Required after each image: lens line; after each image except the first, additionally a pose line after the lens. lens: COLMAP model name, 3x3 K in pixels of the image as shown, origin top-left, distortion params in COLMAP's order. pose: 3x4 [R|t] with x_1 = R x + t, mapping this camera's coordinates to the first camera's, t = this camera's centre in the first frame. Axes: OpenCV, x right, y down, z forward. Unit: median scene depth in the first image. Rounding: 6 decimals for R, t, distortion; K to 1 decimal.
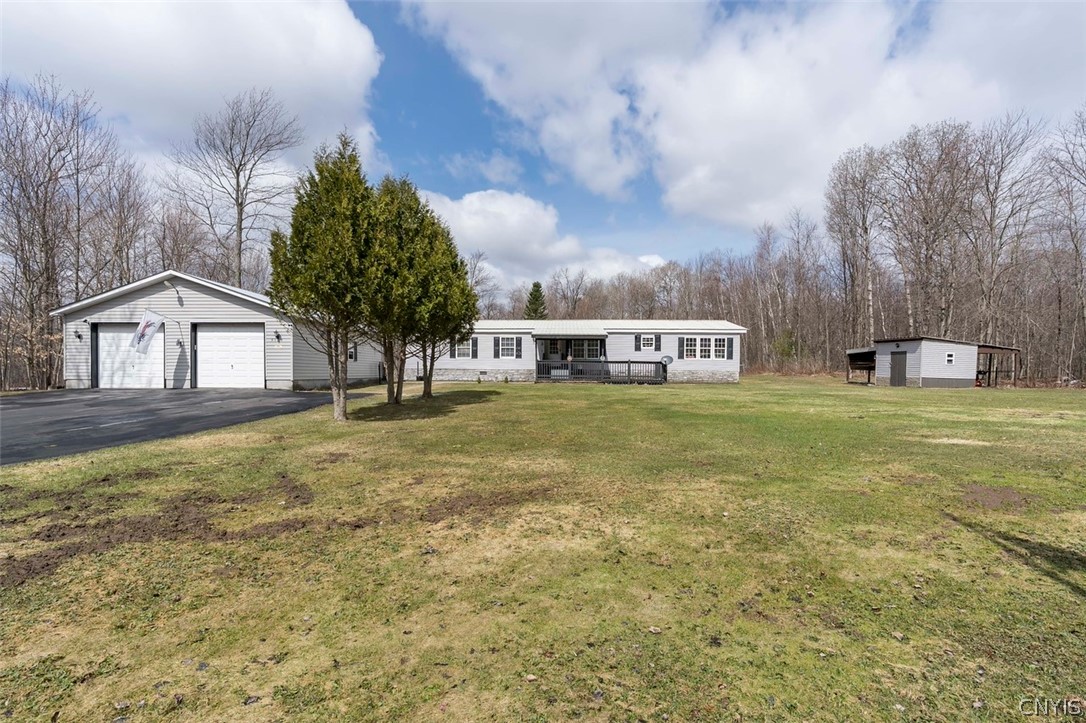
lens RADIAL K [[503.2, 0, 541.5], [0, 503.2, 381.1], [0, 0, 1]] dist [-0.003007, -0.000048]
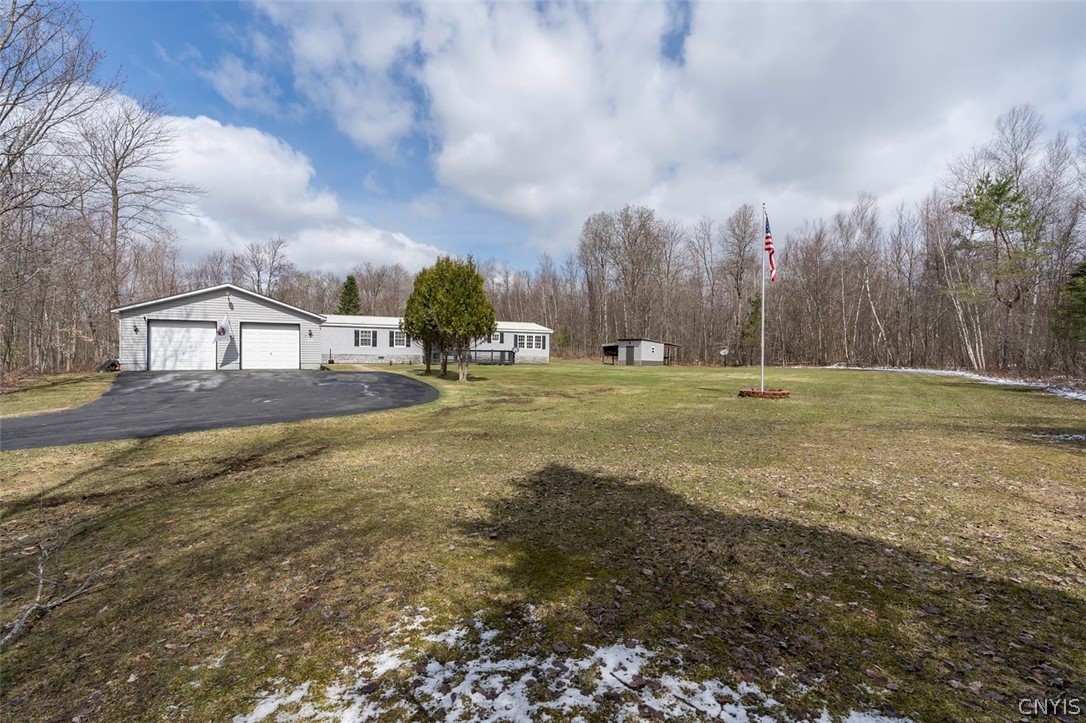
lens RADIAL K [[503.2, 0, 543.7], [0, 503.2, 358.5], [0, 0, 1]] dist [-0.003007, -0.000048]
pose [[0.869303, -0.001083, 0.494279, -0.462414], [0.007247, 0.999918, -0.010555, 0.002950], [-0.494227, 0.012757, 0.869239, -0.424565]]
